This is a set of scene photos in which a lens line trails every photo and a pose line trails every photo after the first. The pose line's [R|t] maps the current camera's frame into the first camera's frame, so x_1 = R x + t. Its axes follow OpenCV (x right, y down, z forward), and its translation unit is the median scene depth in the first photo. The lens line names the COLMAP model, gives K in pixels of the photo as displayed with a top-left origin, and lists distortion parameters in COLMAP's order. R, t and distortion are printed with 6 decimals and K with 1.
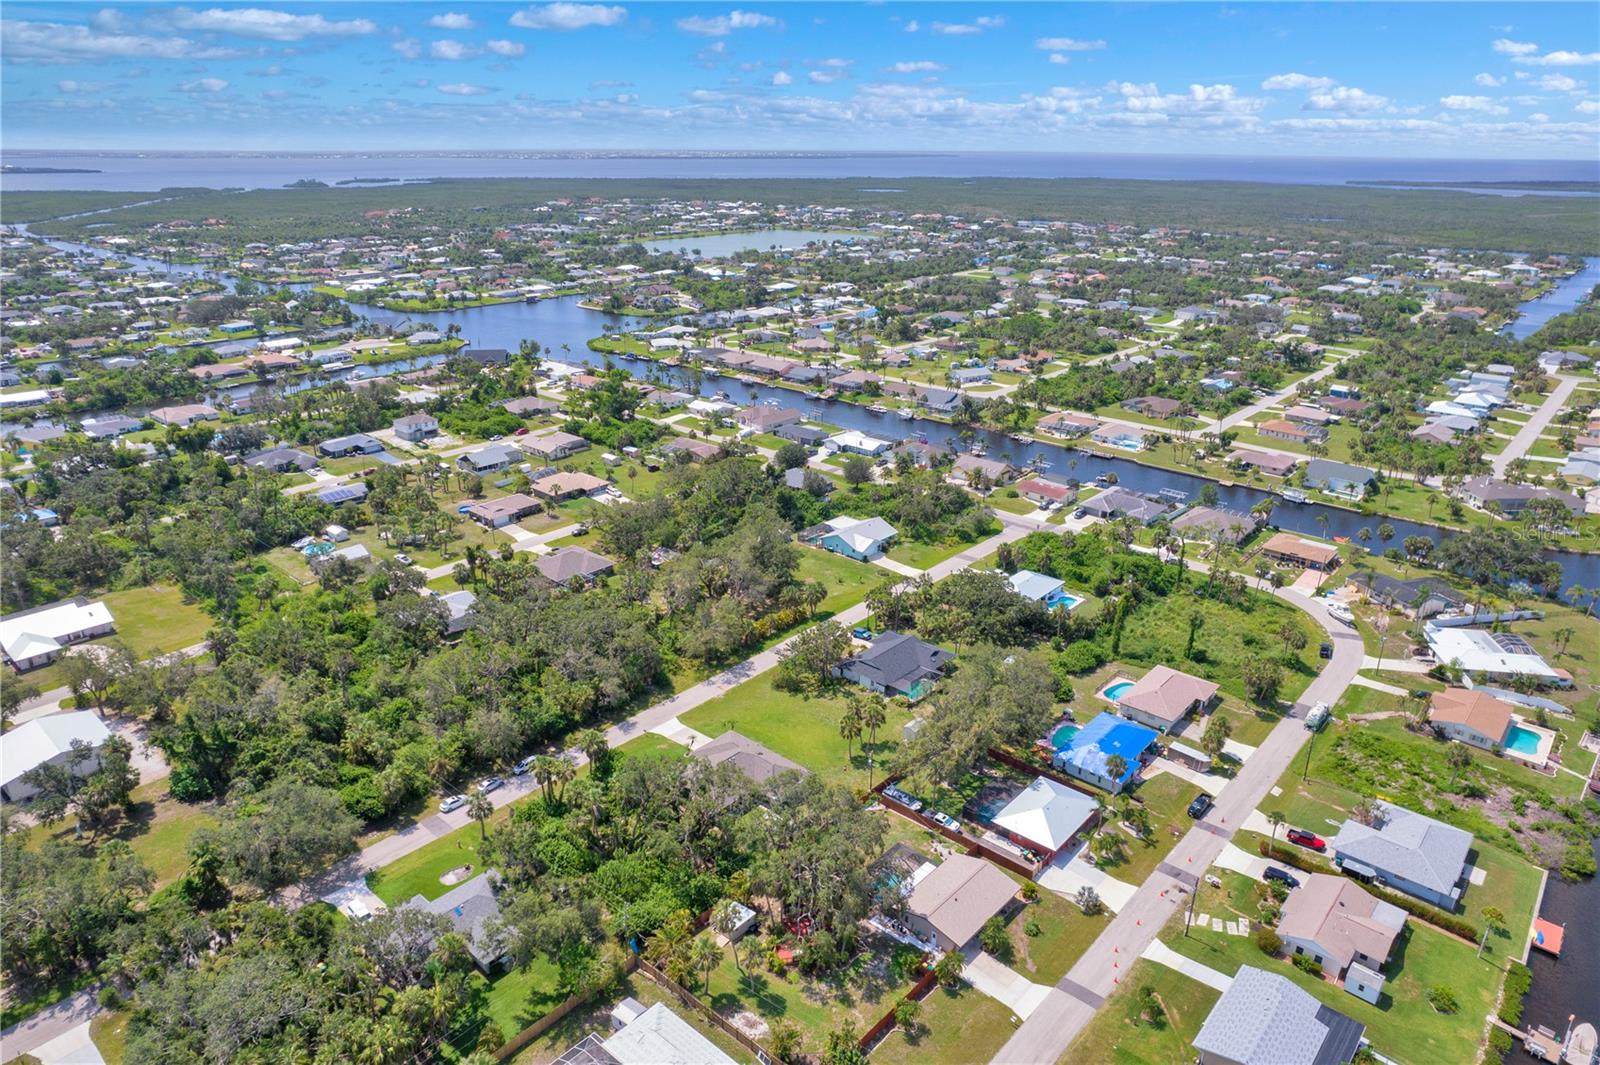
lens RADIAL K [[1023.2, 0, 802.9], [0, 1023.2, 531.4], [0, 0, 1]] dist [-0.080247, 0.073222]
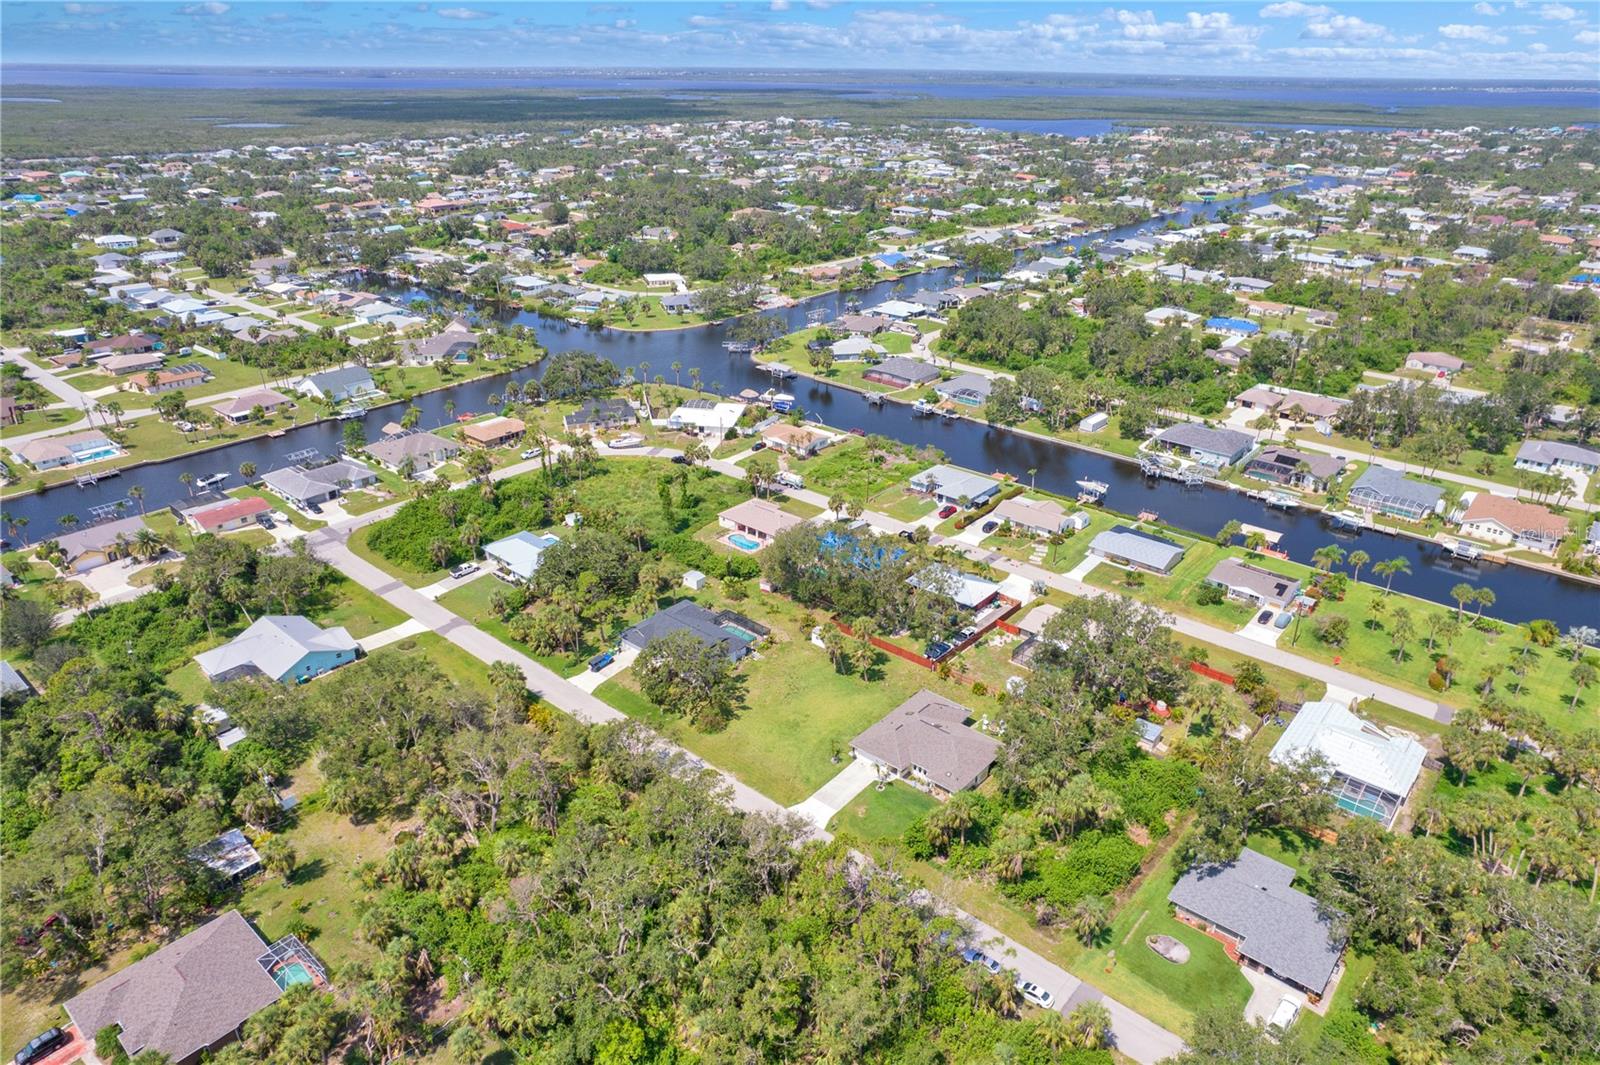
lens RADIAL K [[1024.5, 0, 802.6], [0, 1024.5, 530.4], [0, 0, 1]] dist [-0.077721, 0.067919]
pose [[-0.016995, -0.427099, 0.904045, -0.445927], [0.348679, 0.844883, 0.405704, -0.182950], [-0.937088, 0.322116, 0.134561, 0.505582]]
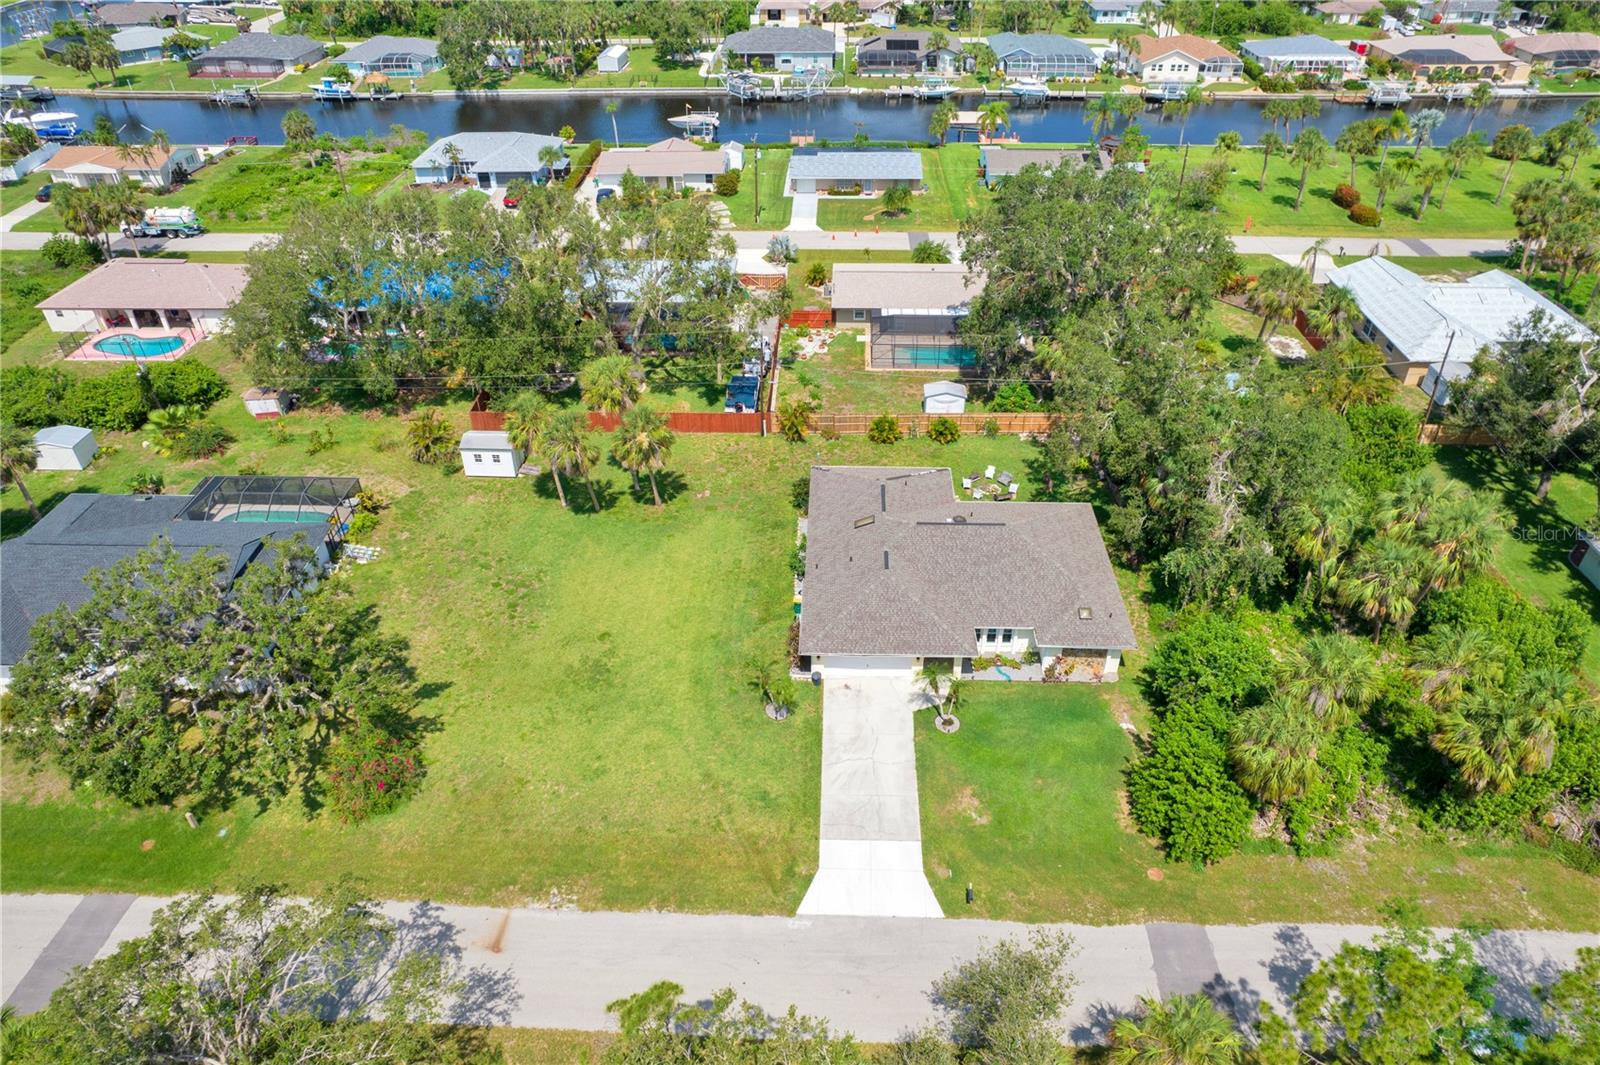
lens RADIAL K [[1065.5, 0, 803.8], [0, 1065.5, 528.0], [0, 0, 1]] dist [-0.093465, 0.091972]
pose [[-0.636374, -0.441687, 0.632409, -0.151049], [0.279376, 0.632209, 0.722676, -0.035513], [-0.719011, 0.636572, -0.278925, 0.622342]]
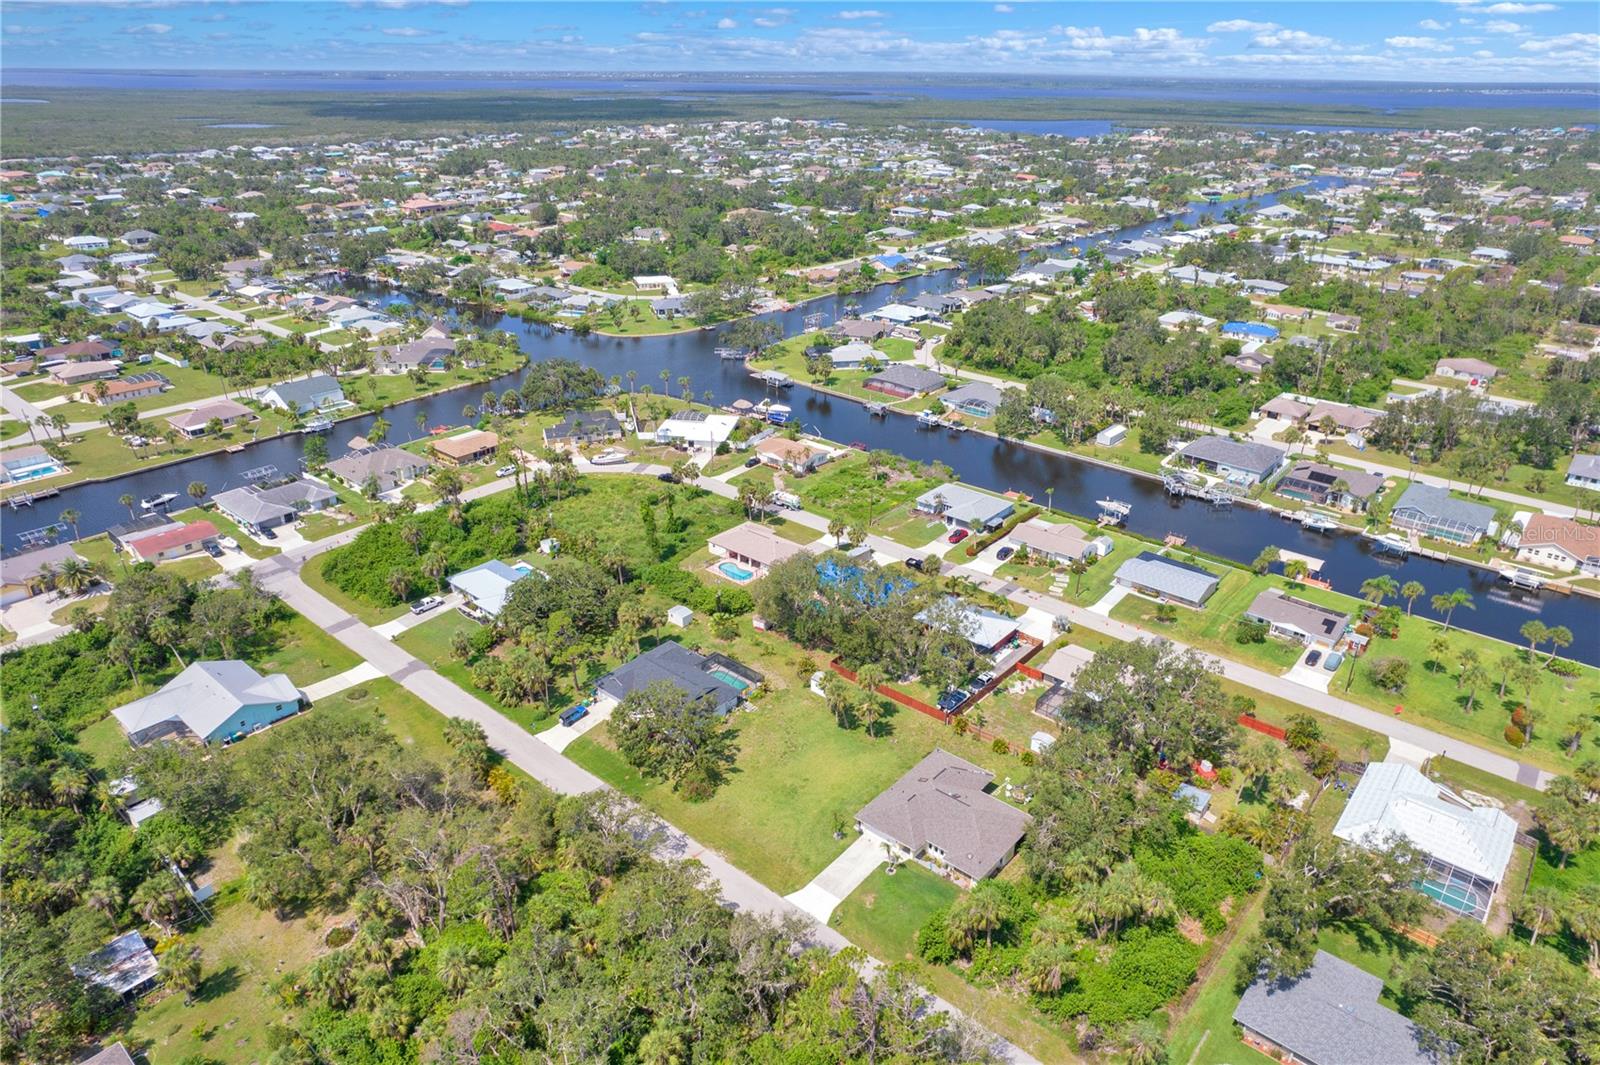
lens RADIAL K [[1023.2, 0, 802.9], [0, 1023.2, 531.4], [0, 0, 1]] dist [-0.080247, 0.073222]
pose [[-0.021079, -0.426633, 0.904179, -0.379746], [0.348330, 0.844581, 0.406632, -0.171173], [-0.937135, 0.323524, 0.130806, 0.509526]]
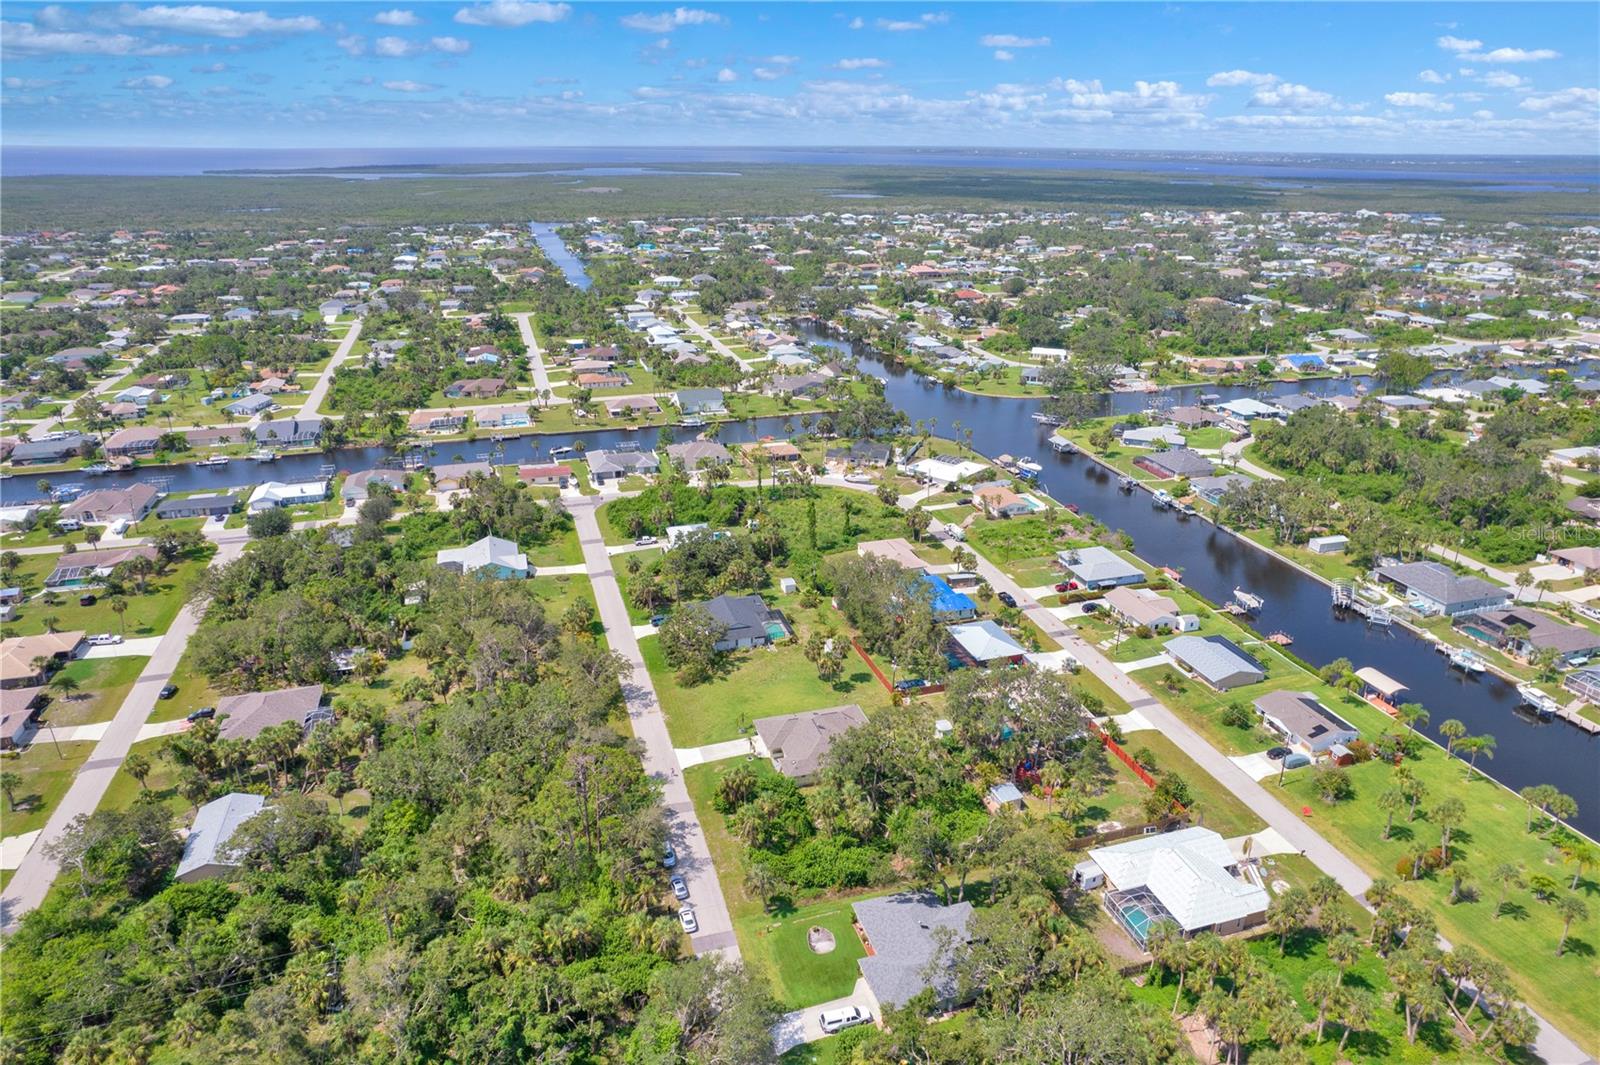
lens RADIAL K [[1023.2, 0, 802.9], [0, 1023.2, 531.4], [0, 0, 1]] dist [-0.080247, 0.073222]
pose [[0.519837, -0.312285, 0.795140, -0.460754], [0.304238, 0.937436, 0.169270, -0.079055], [-0.798253, 0.153919, 0.582323, 0.202426]]
